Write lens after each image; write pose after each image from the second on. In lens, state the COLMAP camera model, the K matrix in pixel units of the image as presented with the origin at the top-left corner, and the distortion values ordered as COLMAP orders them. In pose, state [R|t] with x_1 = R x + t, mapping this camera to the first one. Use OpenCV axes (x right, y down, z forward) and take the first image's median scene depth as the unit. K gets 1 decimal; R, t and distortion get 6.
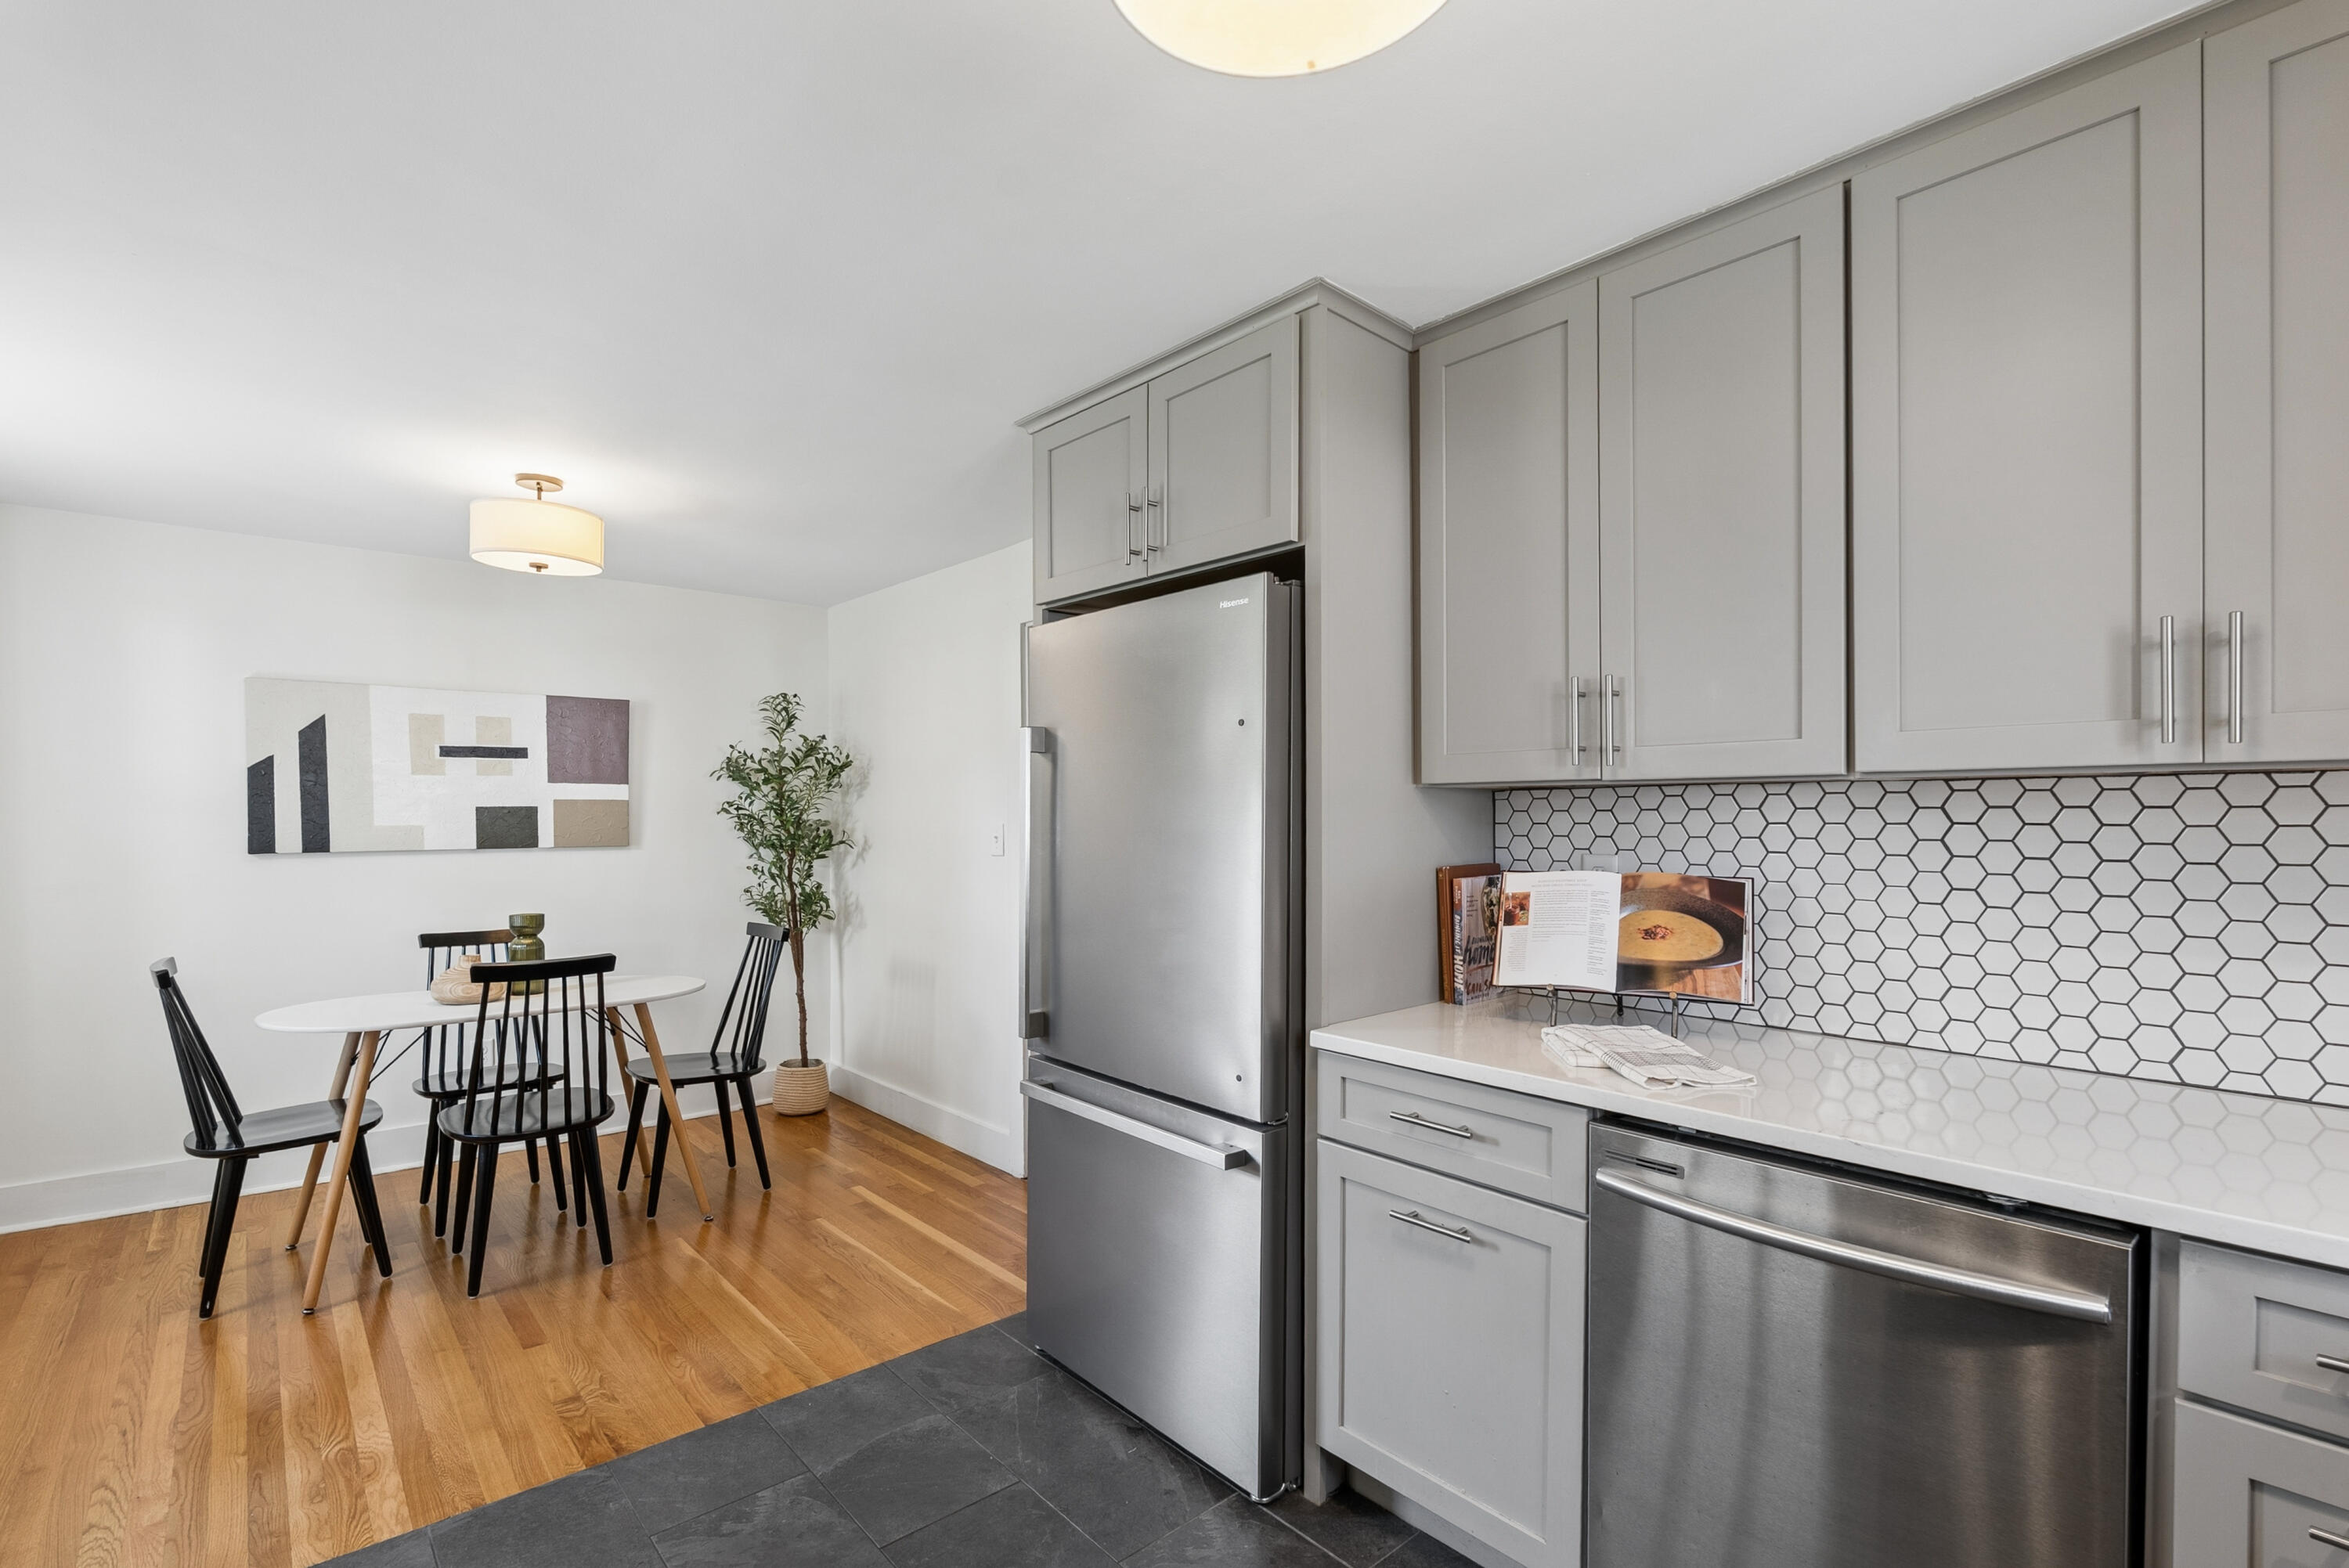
lens RADIAL K [[1072.8, 0, 1172.5], [0, 1072.8, 824.9], [0, 0, 1]] dist [-0.004799, -0.000071]
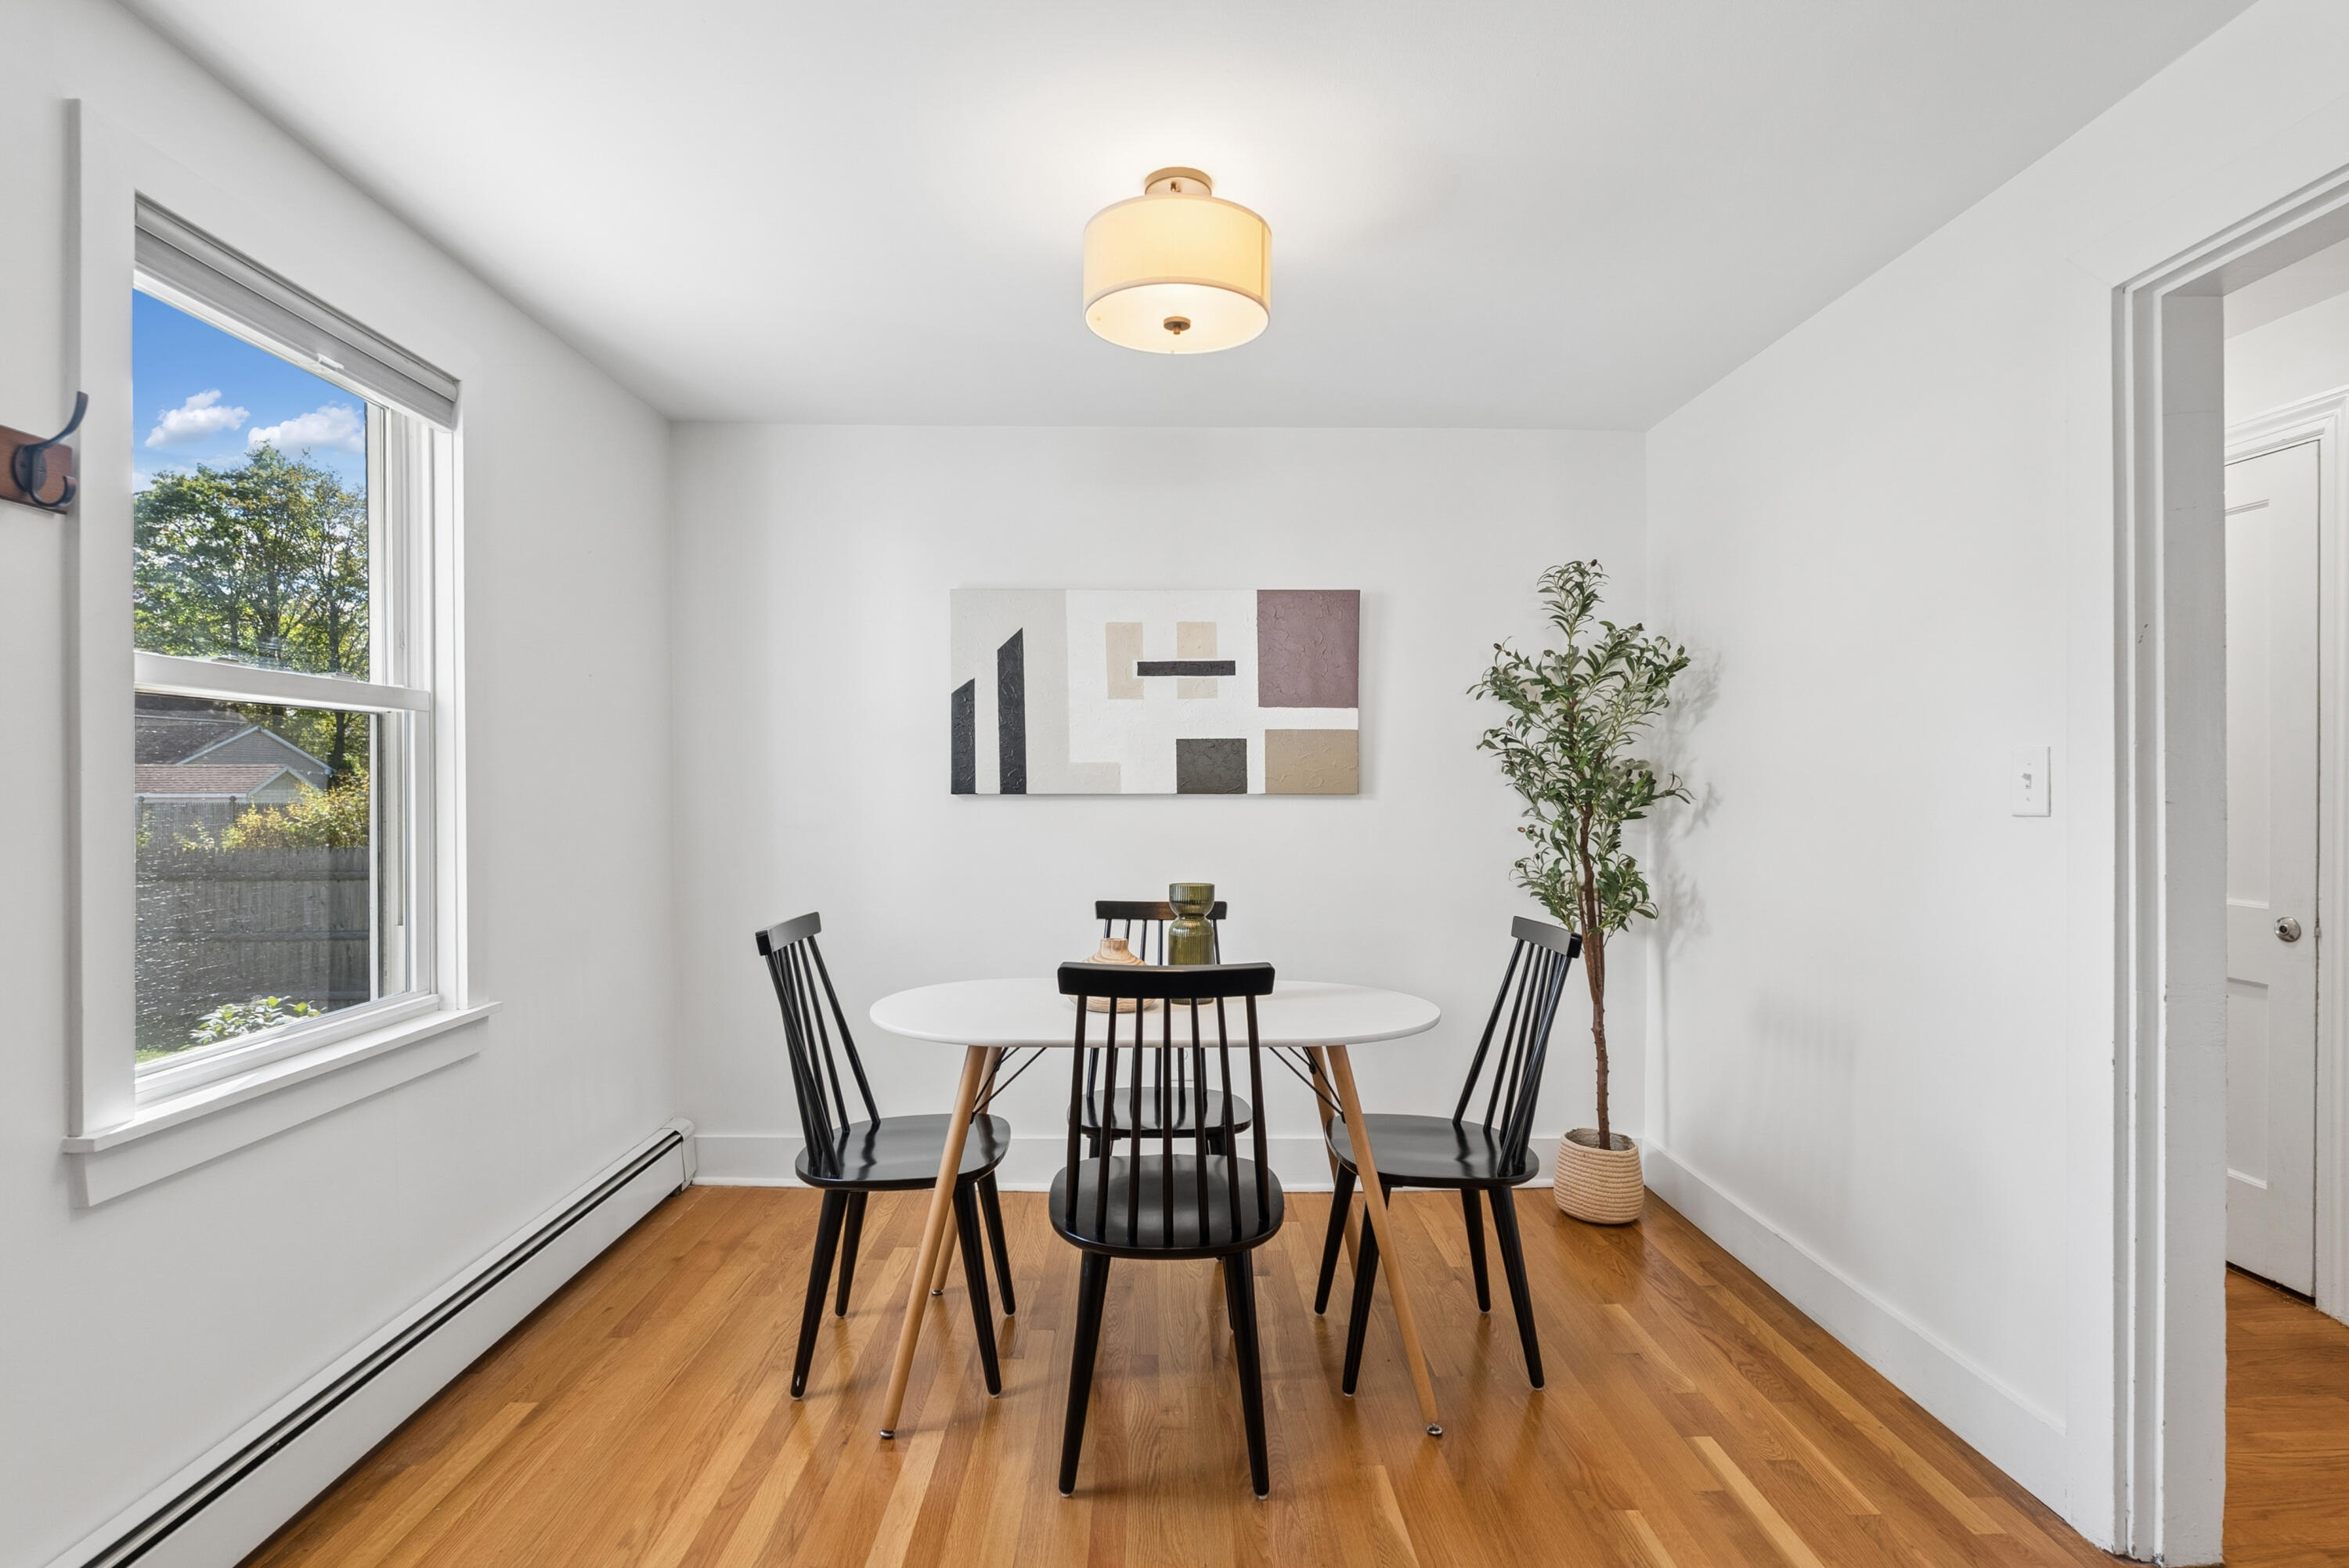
lens RADIAL K [[1117.8, 0, 1168.0], [0, 1117.8, 790.7], [0, 0, 1]] dist [-0.005489, -0.000538]
pose [[0.763727, 0.005085, -0.645520, -0.119169], [-0.009012, 0.999956, -0.002785, 0.020023], [0.645477, 0.007944, 0.763738, 0.338628]]
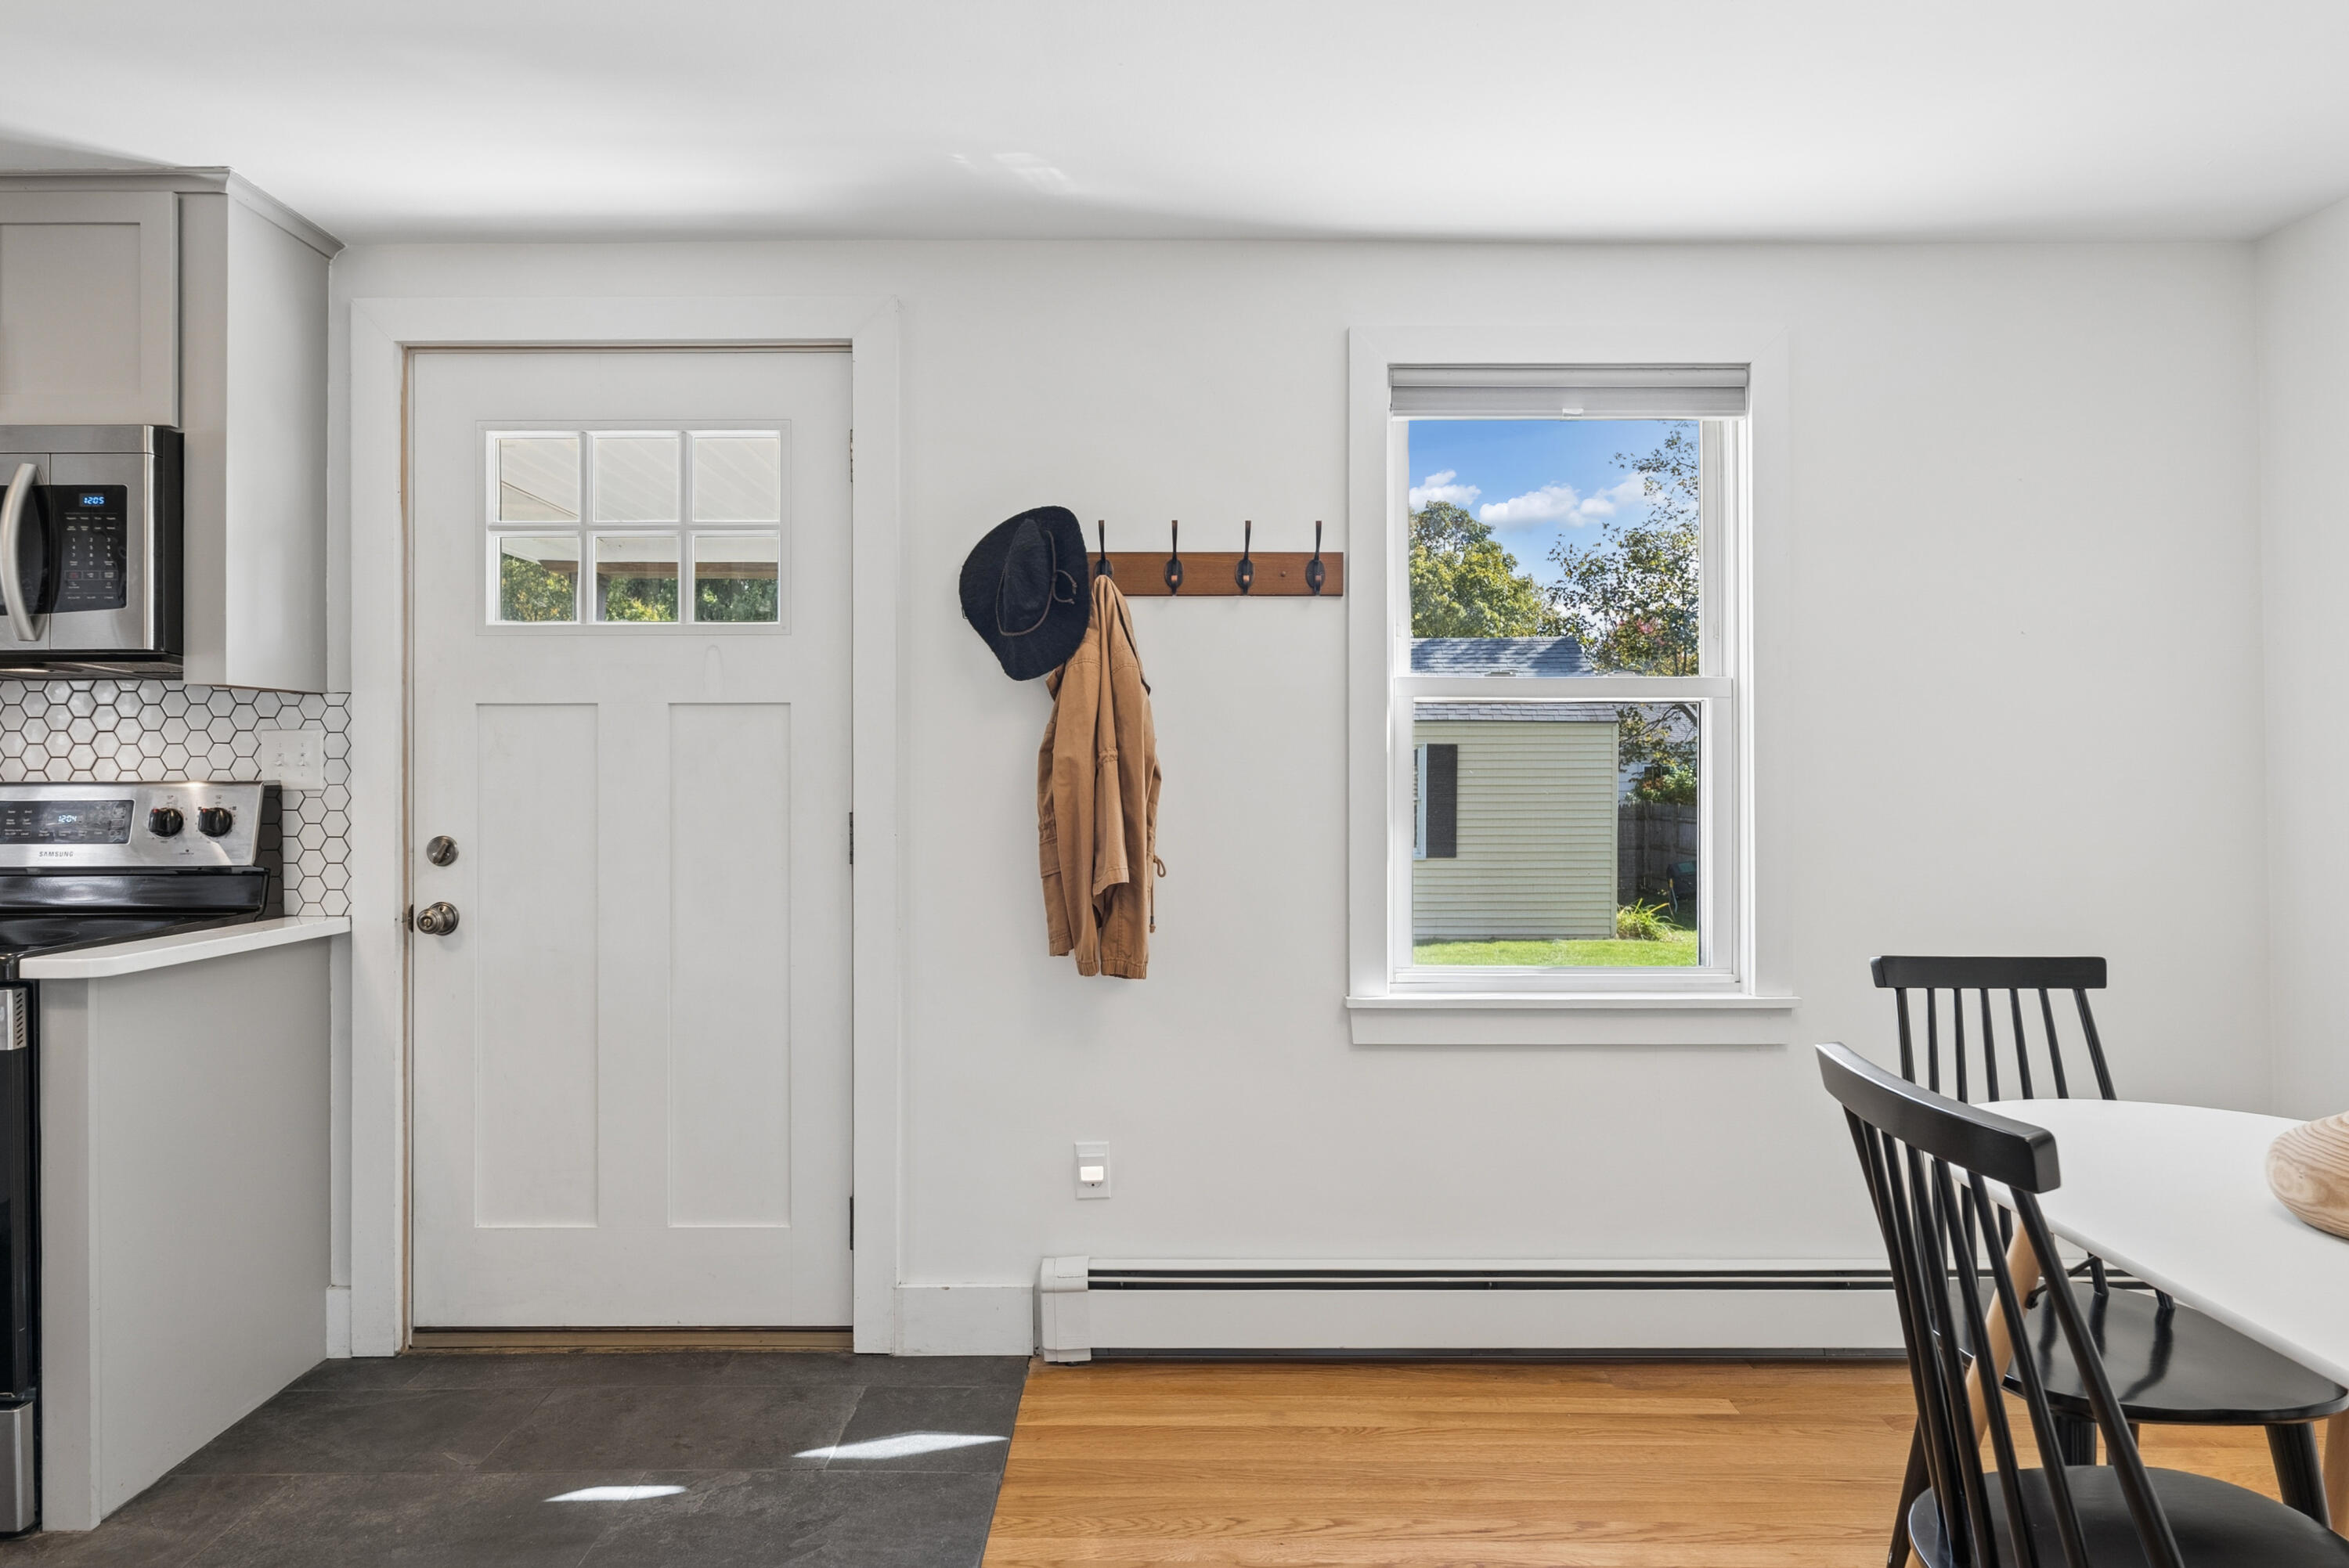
lens RADIAL K [[1302.5, 0, 1174.7], [0, 1302.5, 770.1], [0, 0, 1]] dist [0.001421, 0.000417]
pose [[-0.656279, 0.003761, -0.754509, -0.075365], [-0.006128, 0.999928, 0.010315, 0.014978], [0.754493, 0.011393, -0.656209, 0.710436]]
